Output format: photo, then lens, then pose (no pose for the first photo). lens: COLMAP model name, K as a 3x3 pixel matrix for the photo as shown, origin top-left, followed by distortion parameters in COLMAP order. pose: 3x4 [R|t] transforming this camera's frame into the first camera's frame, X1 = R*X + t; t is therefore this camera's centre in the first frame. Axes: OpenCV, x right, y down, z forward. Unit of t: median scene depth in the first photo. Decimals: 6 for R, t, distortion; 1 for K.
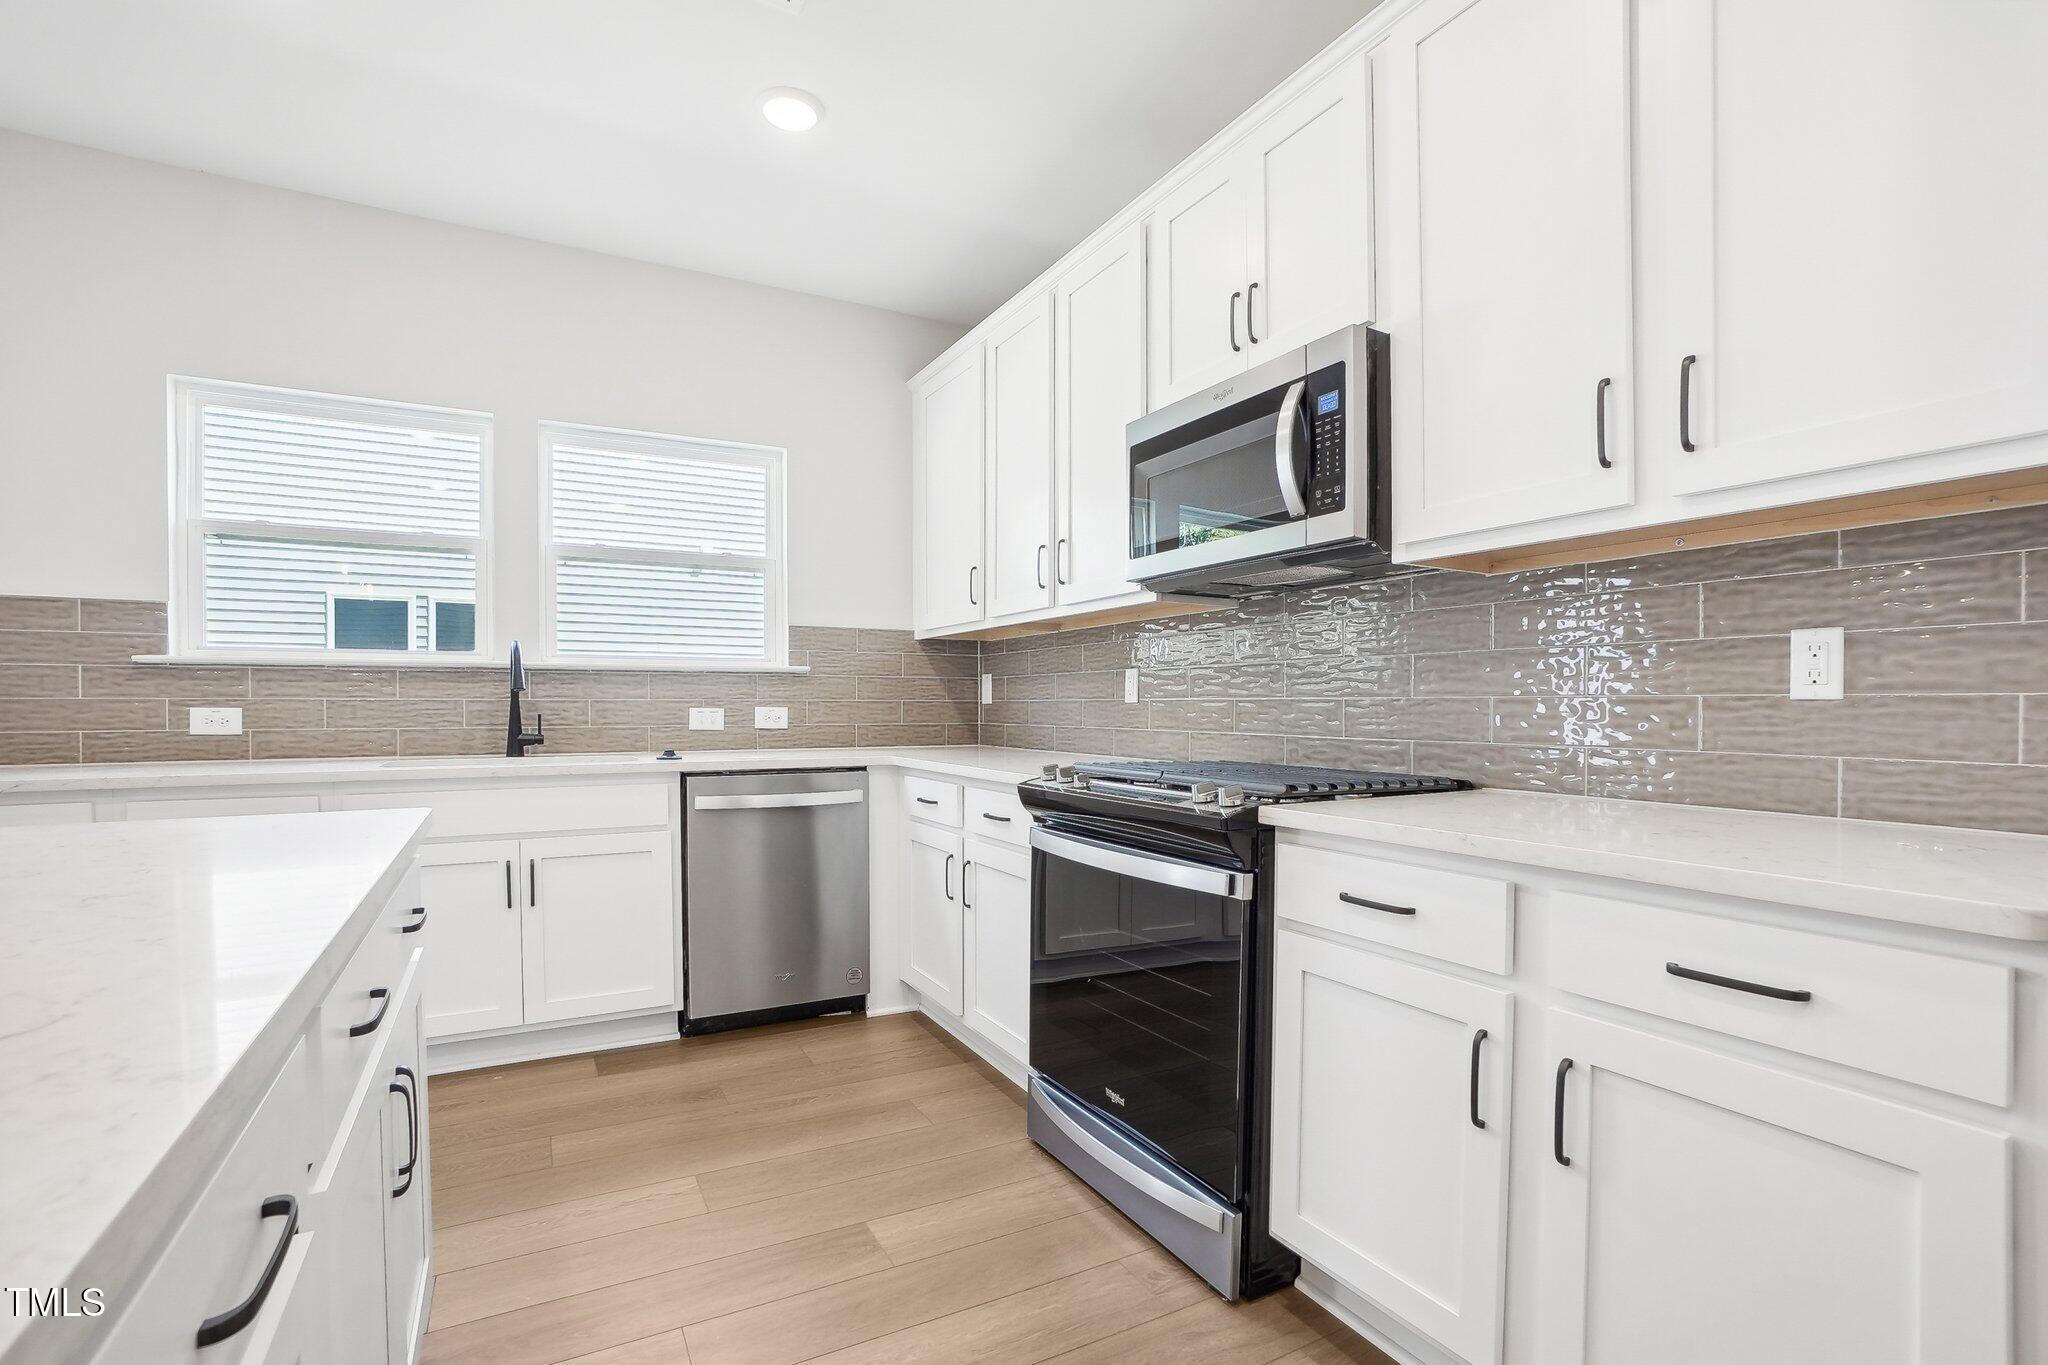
lens RADIAL K [[933.9, 0, 1021.8], [0, 933.9, 699.4], [0, 0, 1]] dist [-0.059855, 0.022782]
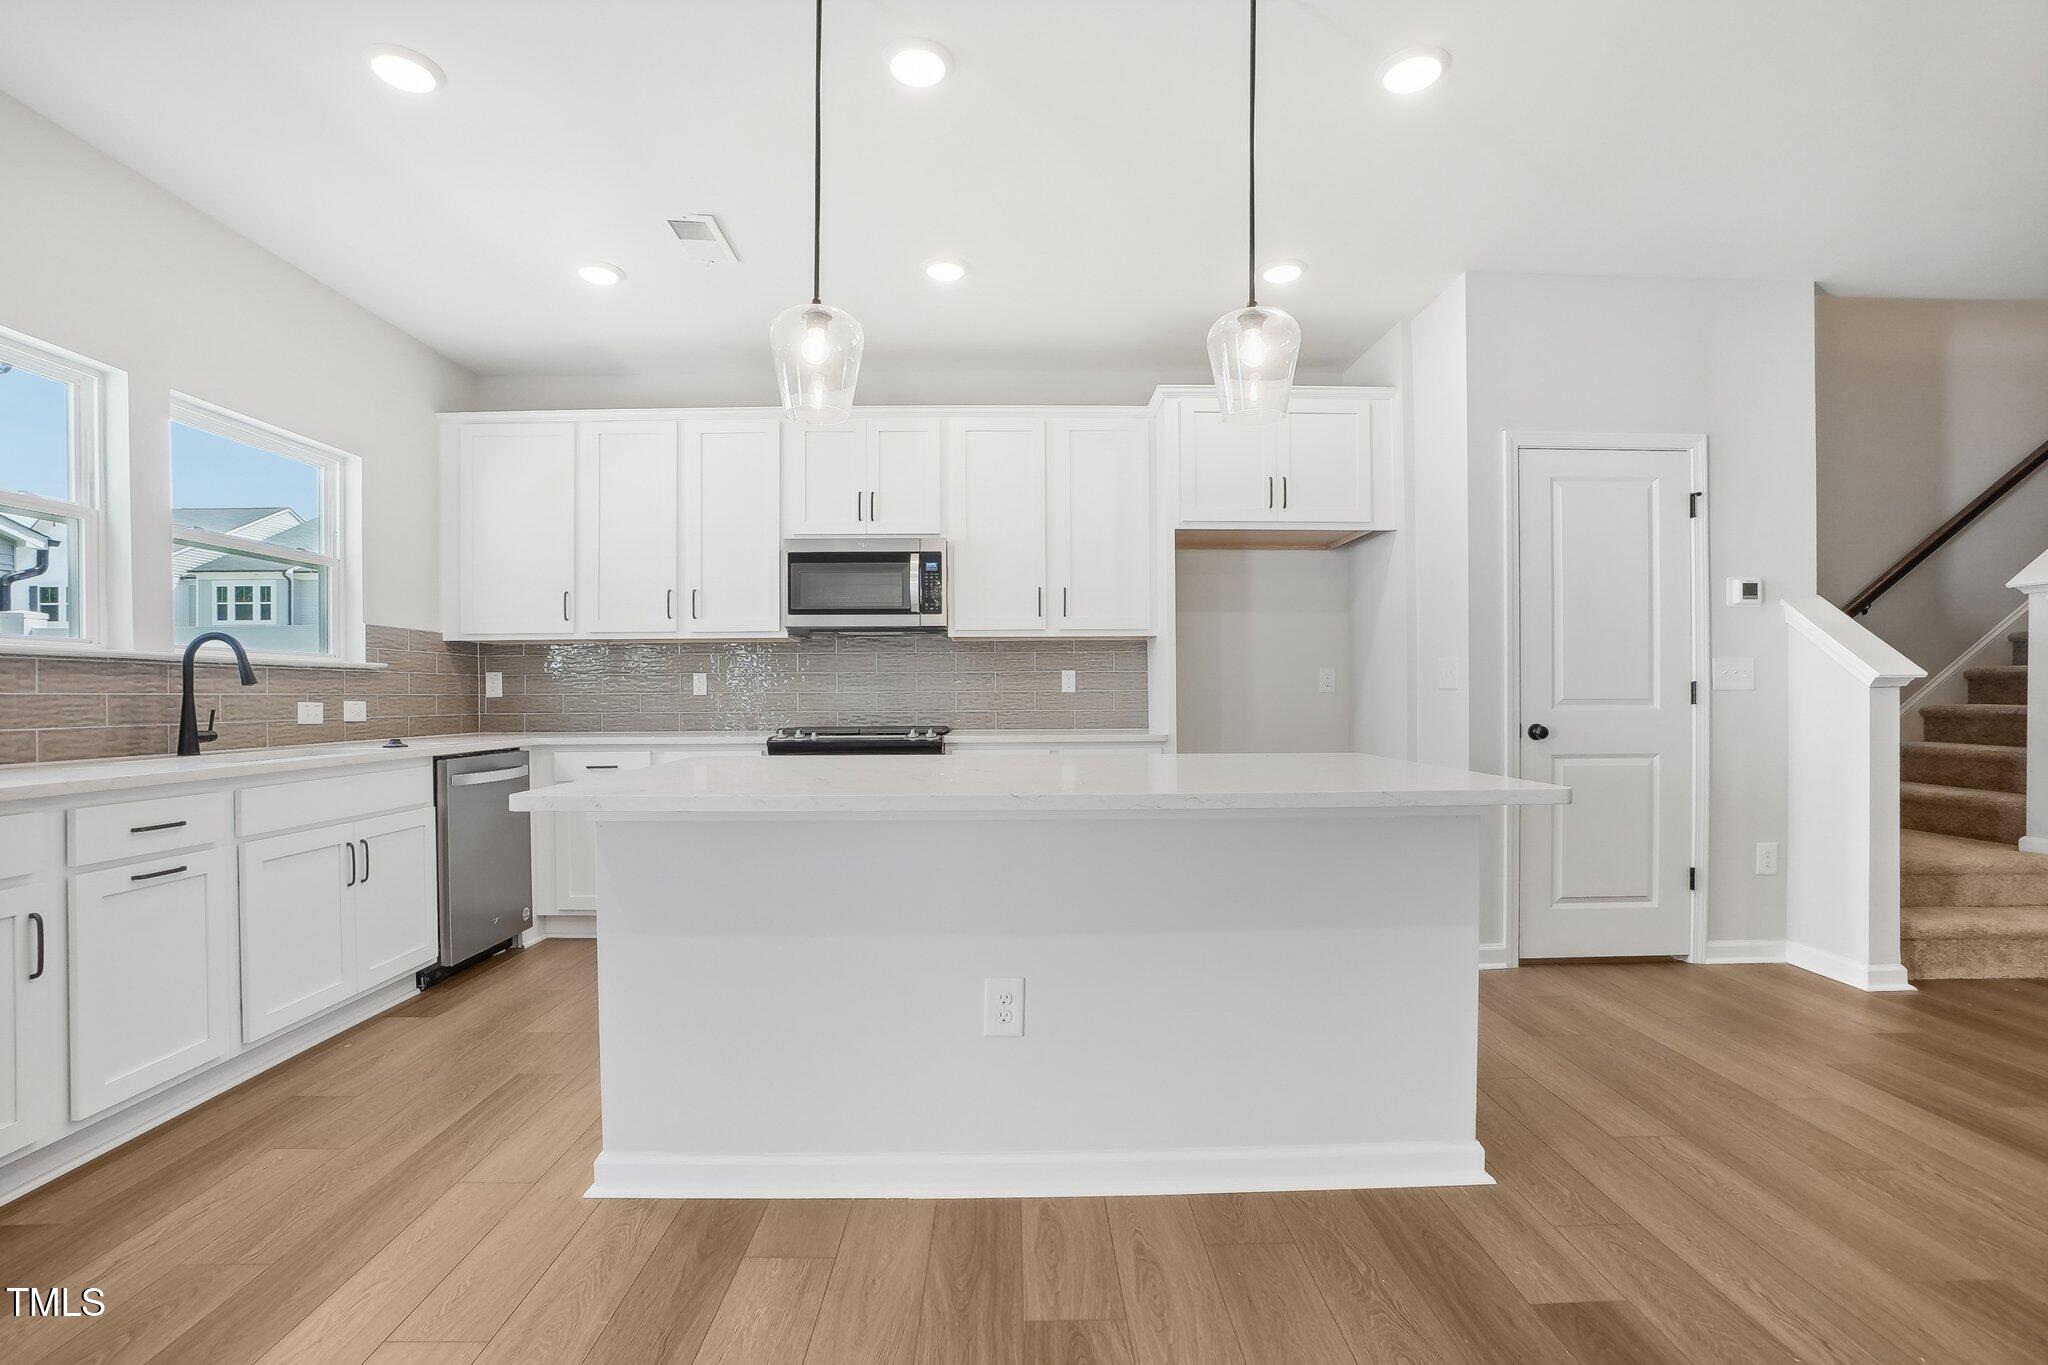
lens RADIAL K [[933.9, 0, 1021.8], [0, 933.9, 699.4], [0, 0, 1]] dist [-0.059855, 0.022782]
pose [[0.469126, -0.007796, 0.883097, -1.056773], [0.001299, 0.999966, 0.008137, -0.001360], [-0.883130, -0.002671, 0.469120, -0.201881]]
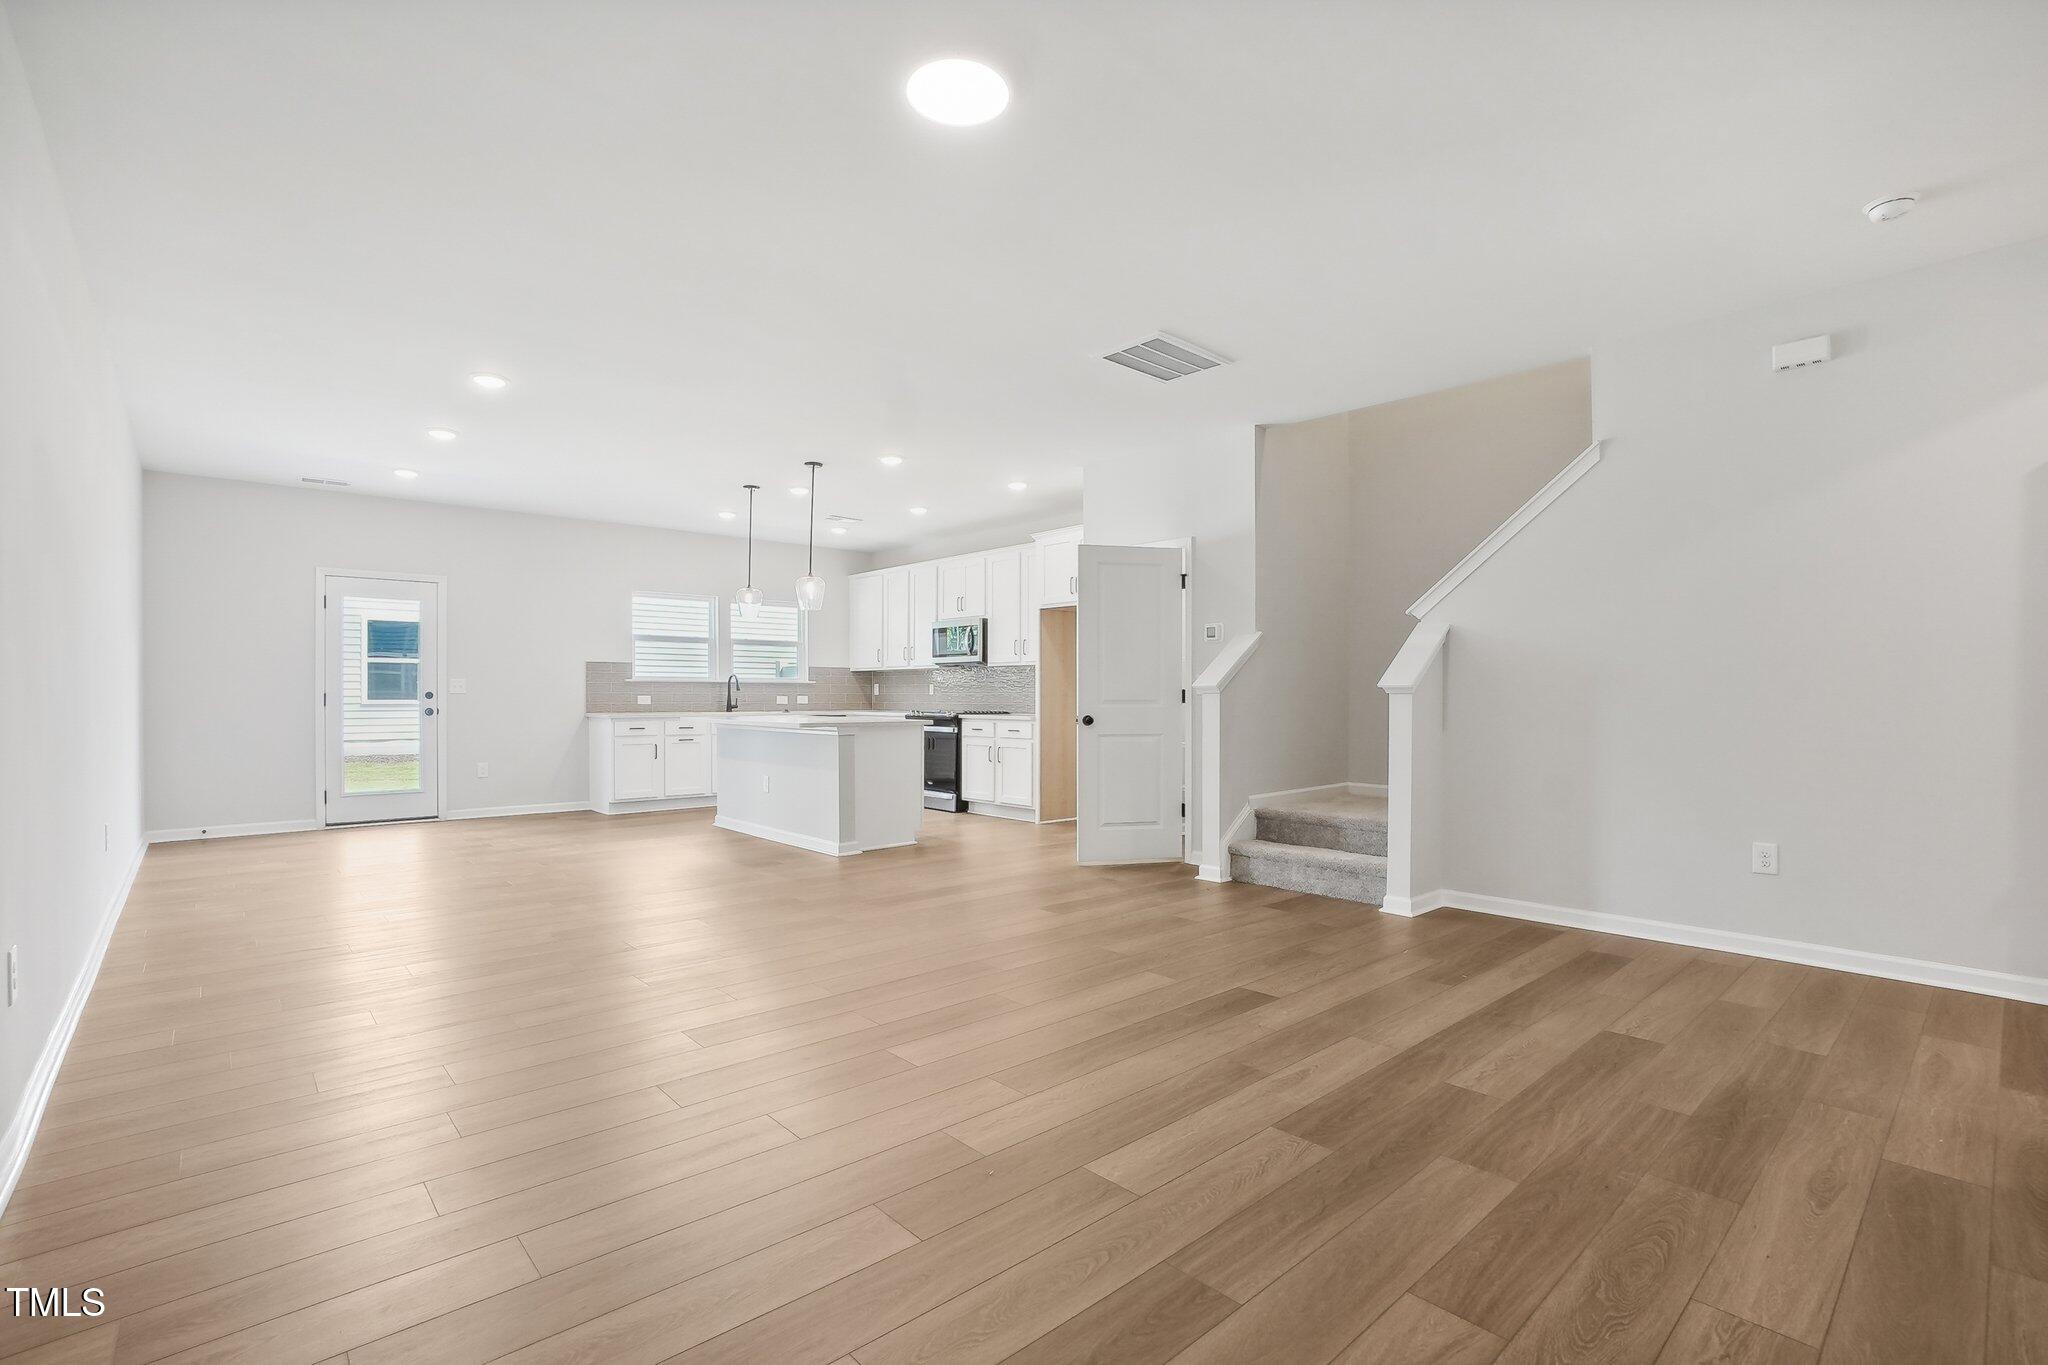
lens RADIAL K [[933.9, 0, 1021.8], [0, 933.9, 699.4], [0, 0, 1]] dist [-0.059855, 0.022782]
pose [[0.972602, 0.001209, 0.232472, -0.356391], [-0.003204, 0.999961, 0.008205, -0.008541], [-0.232453, -0.008725, 0.972569, -2.405756]]
